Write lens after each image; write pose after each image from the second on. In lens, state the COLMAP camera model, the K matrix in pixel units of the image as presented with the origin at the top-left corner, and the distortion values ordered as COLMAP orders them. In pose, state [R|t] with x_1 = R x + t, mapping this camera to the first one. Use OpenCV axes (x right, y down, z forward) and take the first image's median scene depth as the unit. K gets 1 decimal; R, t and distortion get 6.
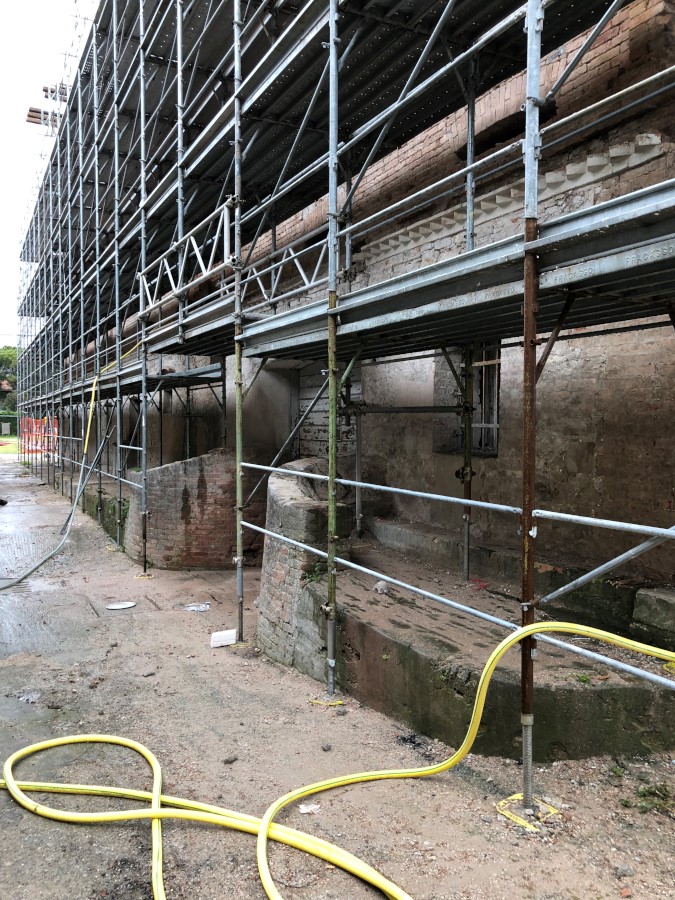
lens RADIAL K [[726.1, 0, 334.5], [0, 726.1, 443.8], [0, 0, 1]] dist [0.008921, 0.005102]
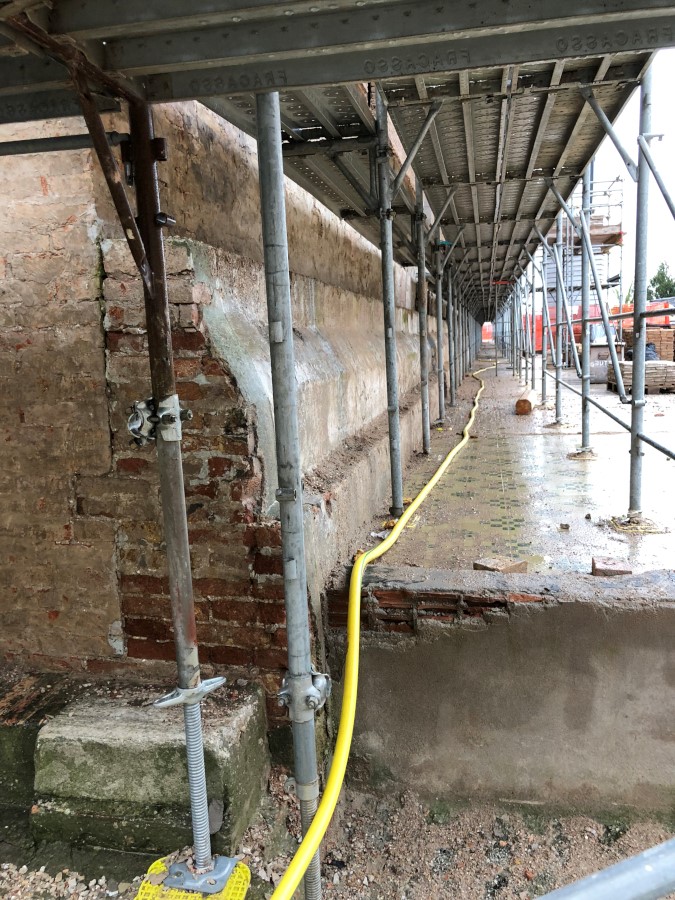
lens RADIAL K [[726.1, 0, 344.2], [0, 726.1, 454.1], [0, 0, 1]] dist [0.008921, 0.005102]
pose [[0.598406, -0.141439, 0.788610, 0.181273], [0.061337, 0.989493, 0.130924, -0.028784], [-0.798842, -0.029975, 0.600794, 0.545092]]
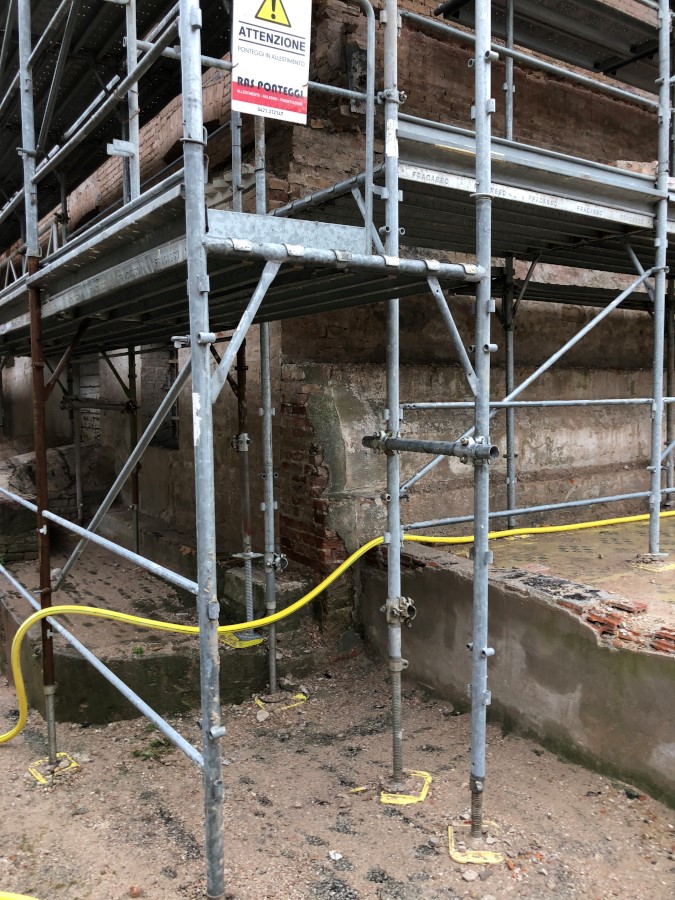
lens RADIAL K [[726.1, 0, 339.4], [0, 726.1, 442.7], [0, 0, 1]] dist [0.008921, 0.005102]
pose [[0.991749, -0.022321, 0.126234, 0.437789], [0.017587, 0.999104, 0.038489, -0.039090], [-0.126980, -0.035951, 0.991254, -0.147711]]
